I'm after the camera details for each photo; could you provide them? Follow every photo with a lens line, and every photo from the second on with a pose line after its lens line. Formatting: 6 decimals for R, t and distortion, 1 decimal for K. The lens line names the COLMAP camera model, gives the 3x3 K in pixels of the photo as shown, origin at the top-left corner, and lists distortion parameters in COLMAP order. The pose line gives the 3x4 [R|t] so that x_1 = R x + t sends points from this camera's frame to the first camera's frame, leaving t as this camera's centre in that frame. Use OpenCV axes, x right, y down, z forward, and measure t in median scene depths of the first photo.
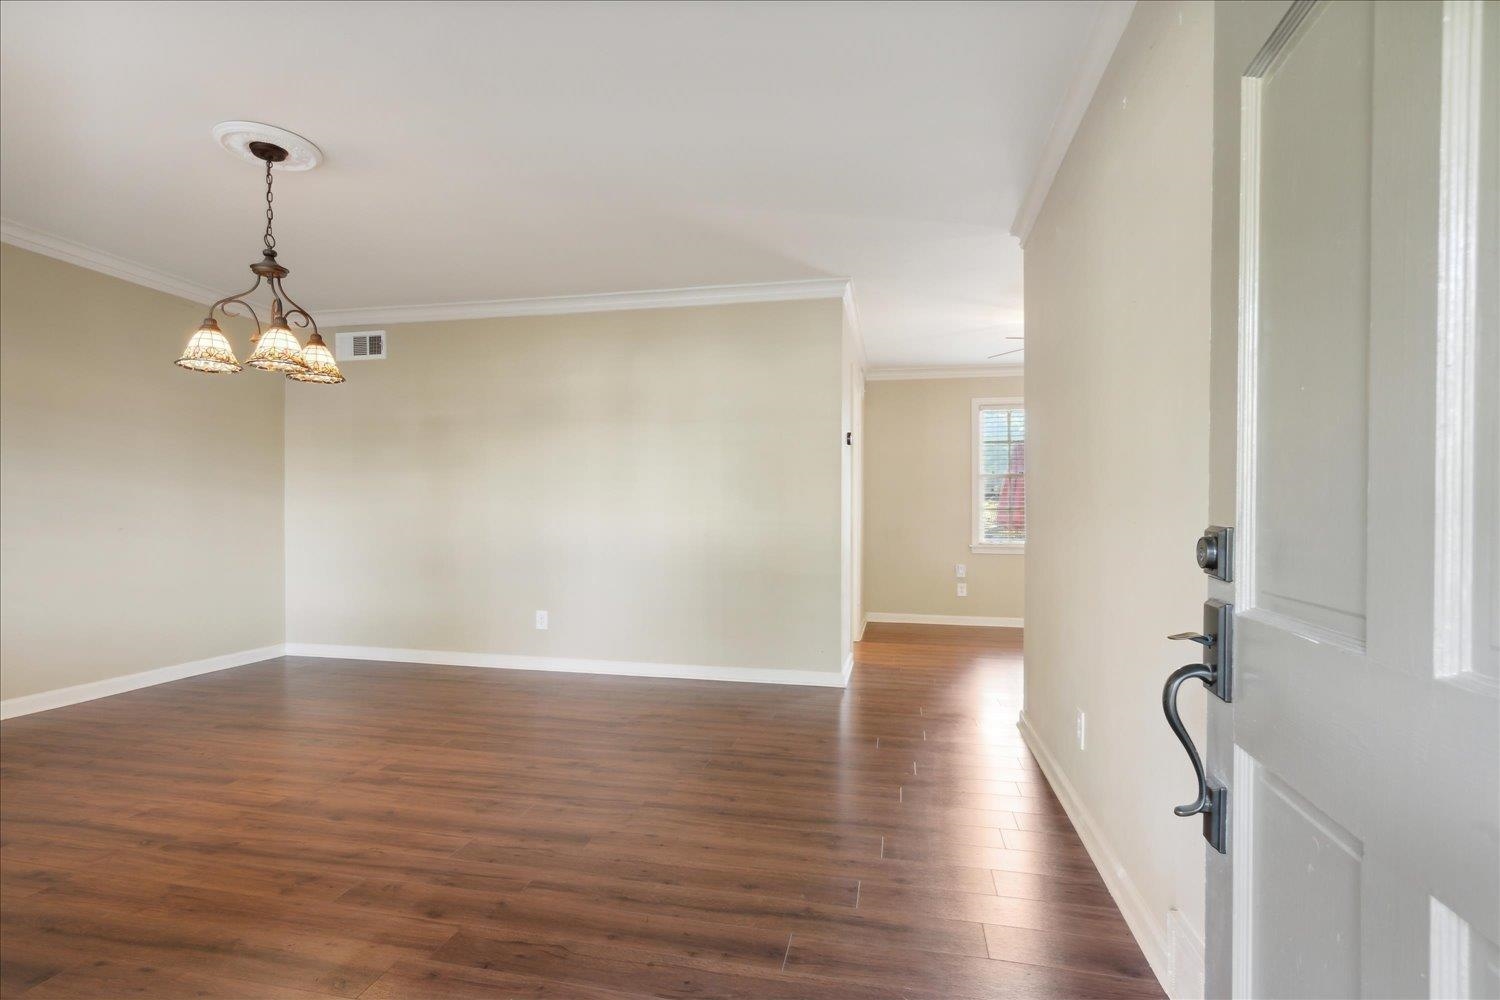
lens RADIAL K [[749.6, 0, 739.6], [0, 749.6, 509.1], [0, 0, 1]] dist [0.002445, -0.000425]
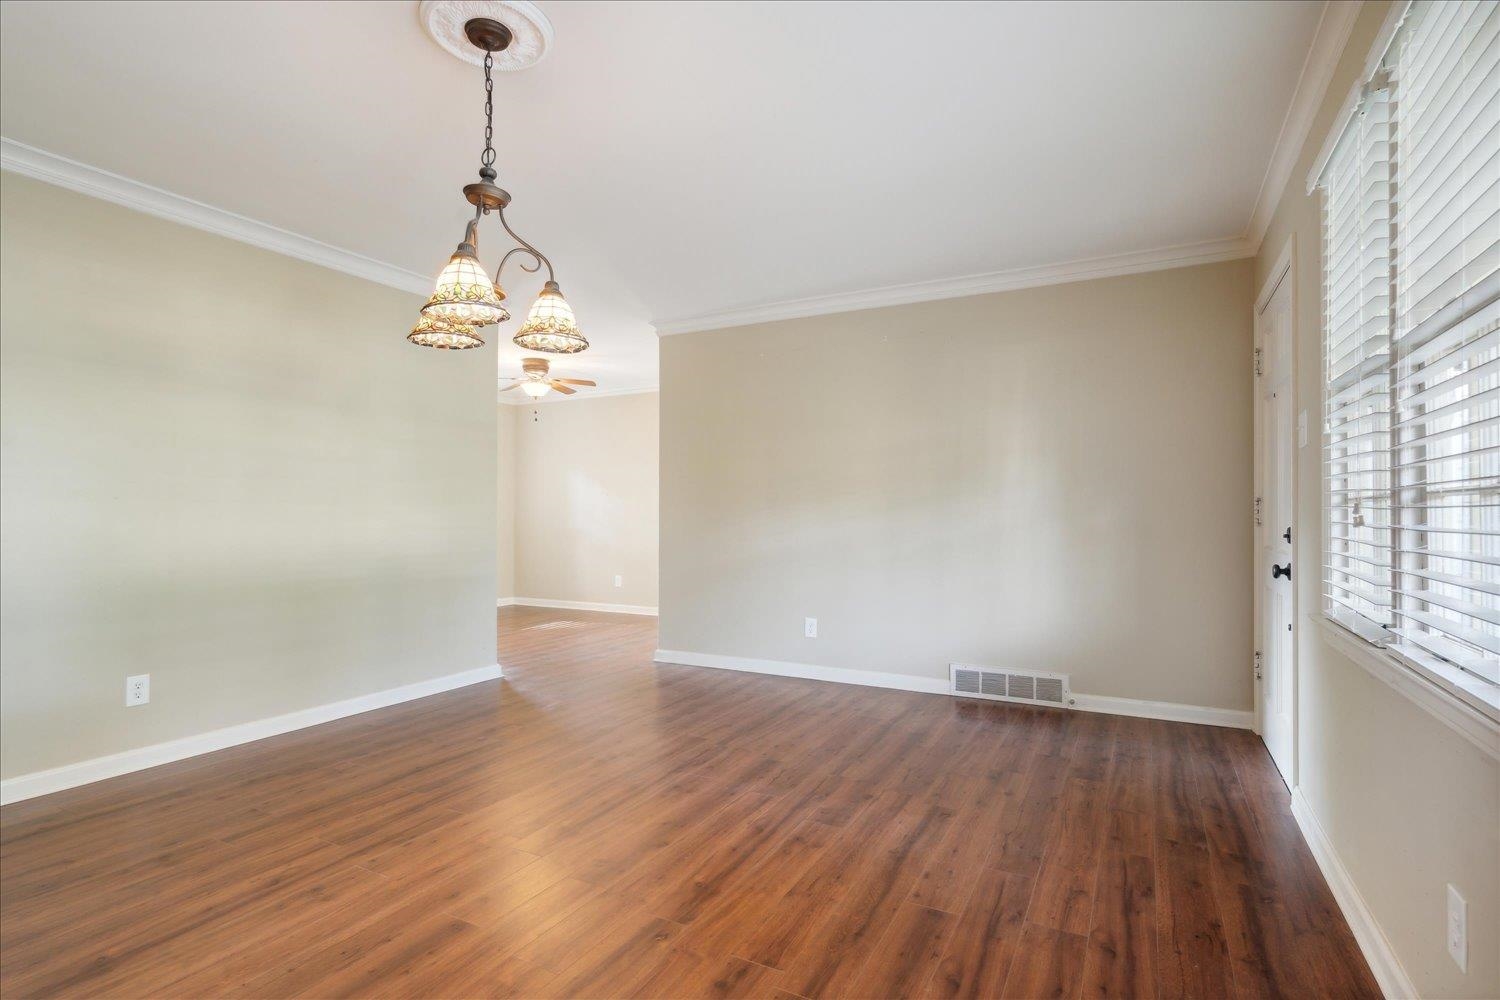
lens RADIAL K [[749.6, 0, 751.4], [0, 749.6, 498.2], [0, 0, 1]] dist [0.002445, -0.000425]
pose [[0.254714, 0.012322, 0.966938, -1.260358], [-0.003928, 0.999924, -0.011707, -0.016498], [-0.967008, -0.000816, 0.254743, 0.567043]]
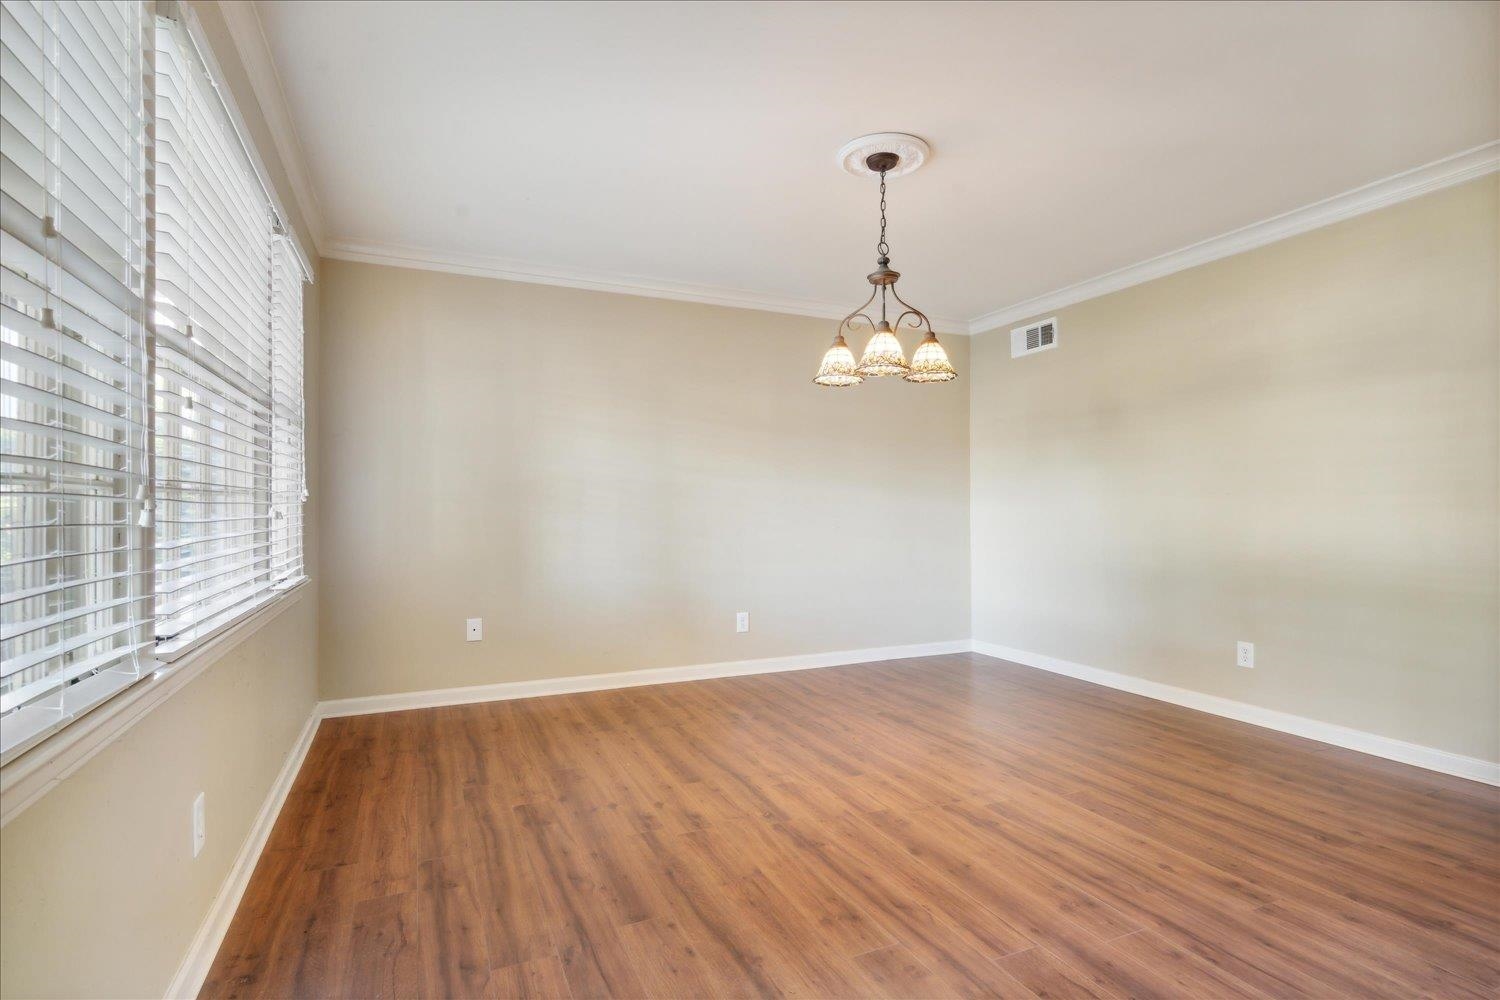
lens RADIAL K [[749.6, 0, 749.6], [0, 749.6, 499.0], [0, 0, 1]] dist [0.002445, -0.000425]
pose [[0.599394, -0.017513, -0.800262, 0.072690], [0.011426, 0.999846, -0.013322, -0.007580], [0.800372, -0.001159, 0.599502, 0.253771]]
